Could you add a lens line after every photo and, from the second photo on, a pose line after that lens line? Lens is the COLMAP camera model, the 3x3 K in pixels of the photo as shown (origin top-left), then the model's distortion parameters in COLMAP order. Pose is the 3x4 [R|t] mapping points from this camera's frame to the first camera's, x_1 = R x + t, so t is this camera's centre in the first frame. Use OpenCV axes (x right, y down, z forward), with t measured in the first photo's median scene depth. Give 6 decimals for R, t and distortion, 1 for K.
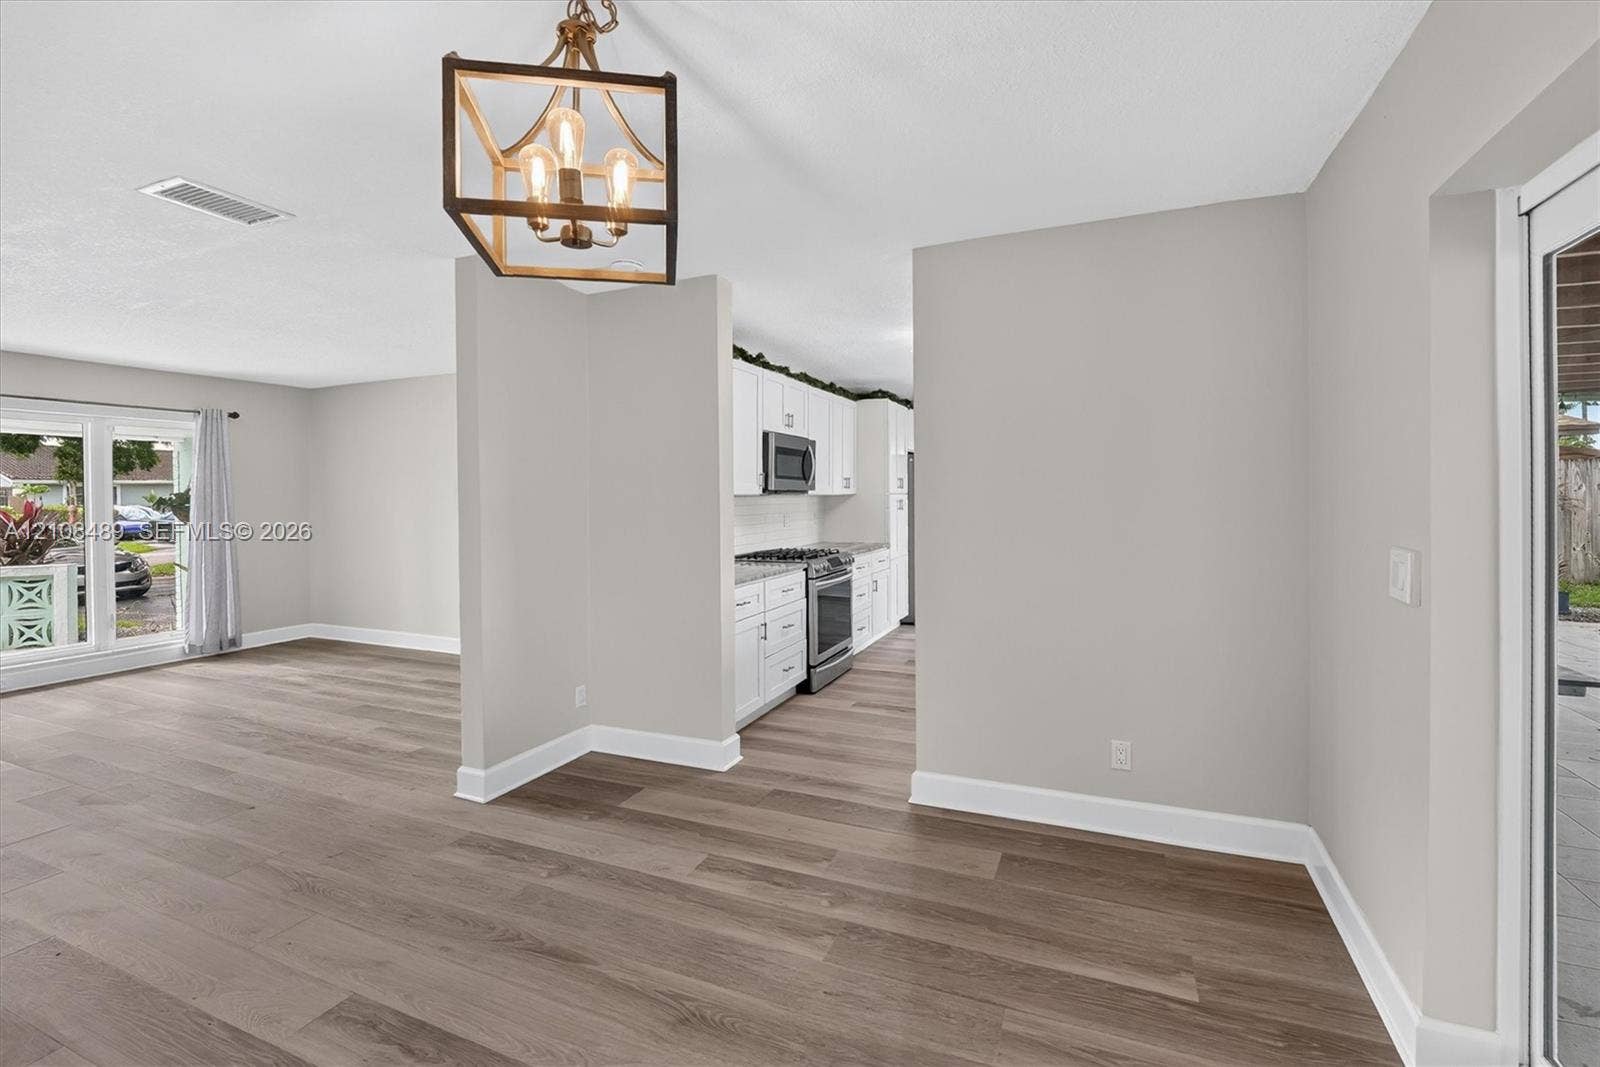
lens RADIAL K [[708.4, 0, 811.1], [0, 708.4, 499.9], [0, 0, 1]] dist [-0.018535, -0.000134]
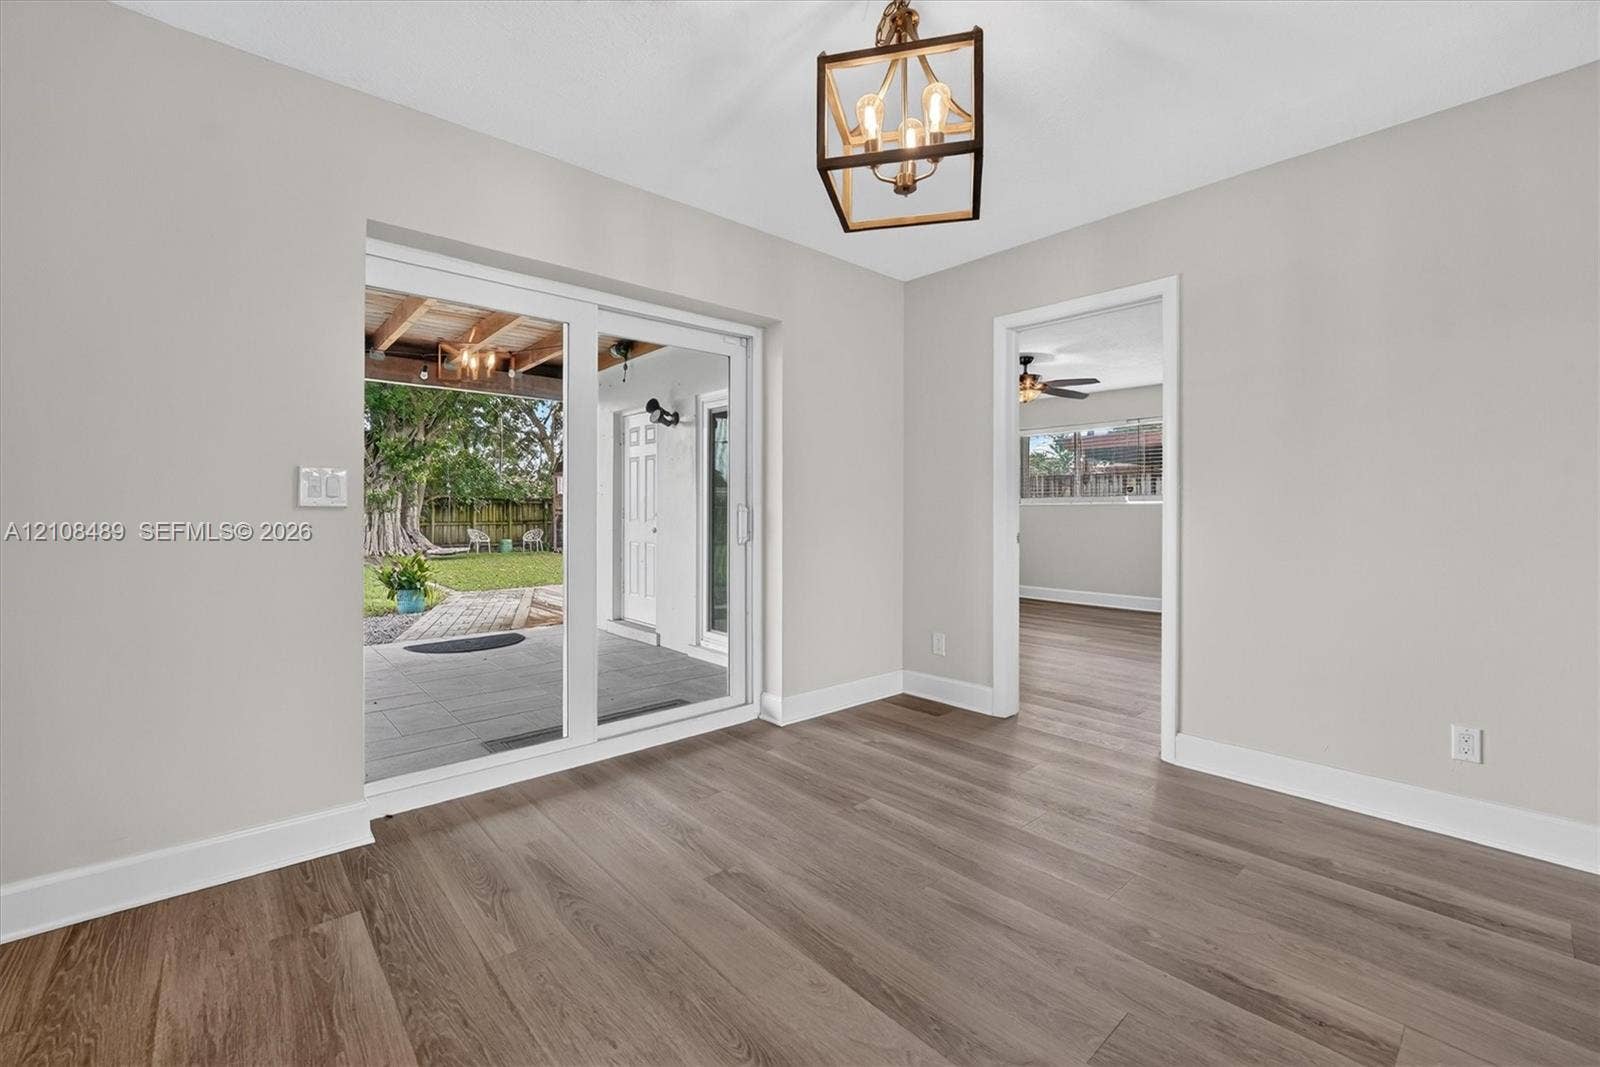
lens RADIAL K [[666.7, 0, 798.5], [0, 666.7, 510.1], [0, 0, 1]] dist [-0.020436, 0.003191]
pose [[-0.901719, 0.008646, 0.432237, -0.321974], [0.009817, 0.999952, 0.000479, 0.067008], [-0.432212, 0.004675, -0.901760, 1.034834]]
